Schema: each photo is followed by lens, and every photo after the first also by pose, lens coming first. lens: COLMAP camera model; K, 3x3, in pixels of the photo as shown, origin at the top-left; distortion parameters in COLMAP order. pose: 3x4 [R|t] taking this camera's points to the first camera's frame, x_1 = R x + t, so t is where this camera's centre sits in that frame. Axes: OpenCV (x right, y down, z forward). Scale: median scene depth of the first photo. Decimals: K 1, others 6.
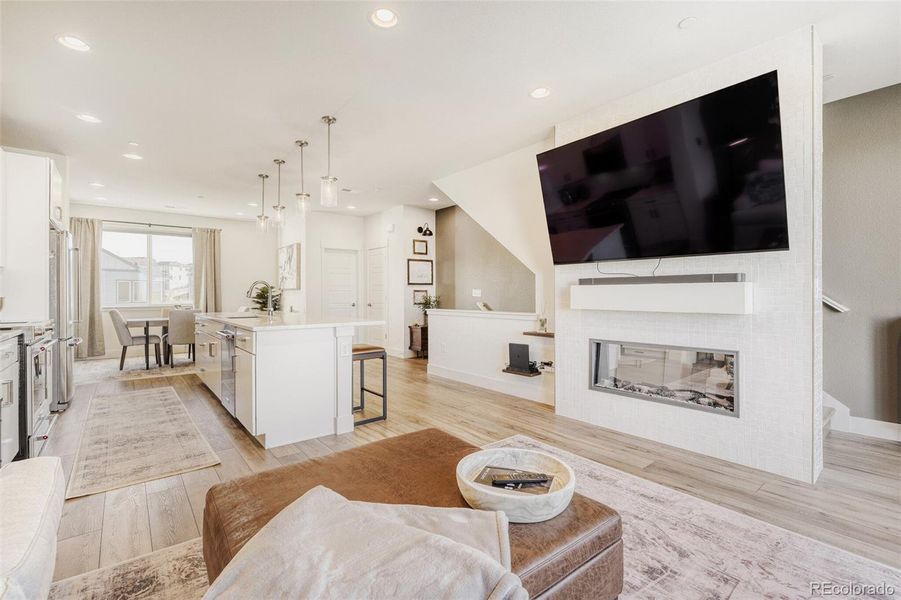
lens RADIAL K [[407.6, 0, 452.5], [0, 407.6, 296.2], [0, 0, 1]] dist [-0.000225, -0.000210]
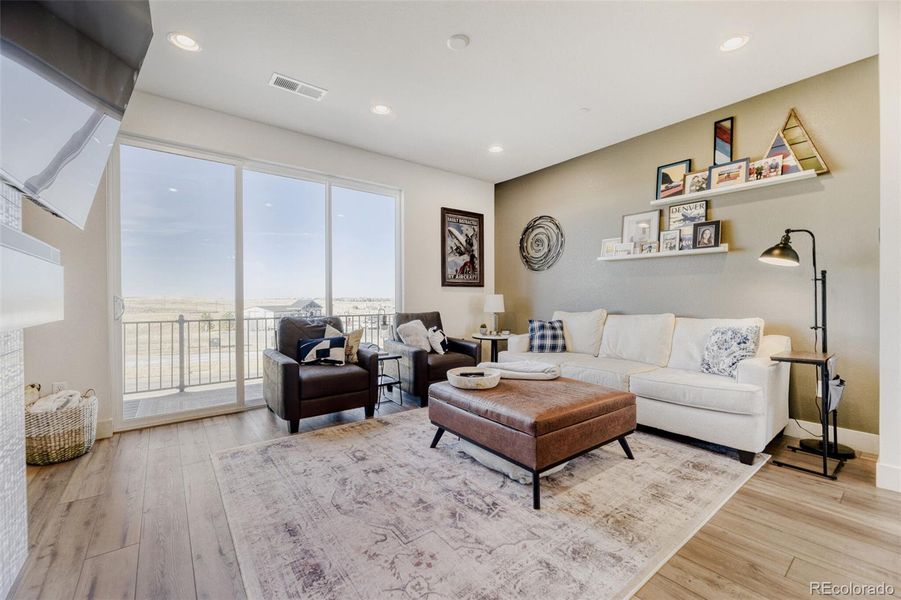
lens RADIAL K [[375.2, 0, 450.5], [0, 375.2, 300.0], [0, 0, 1]] dist [0.000800, 0.000022]
pose [[-0.999772, 0.005035, 0.020769, 0.044196], [0.005184, 0.999961, 0.007102, 0.004810], [-0.020732, 0.007208, -0.999759, 0.573061]]
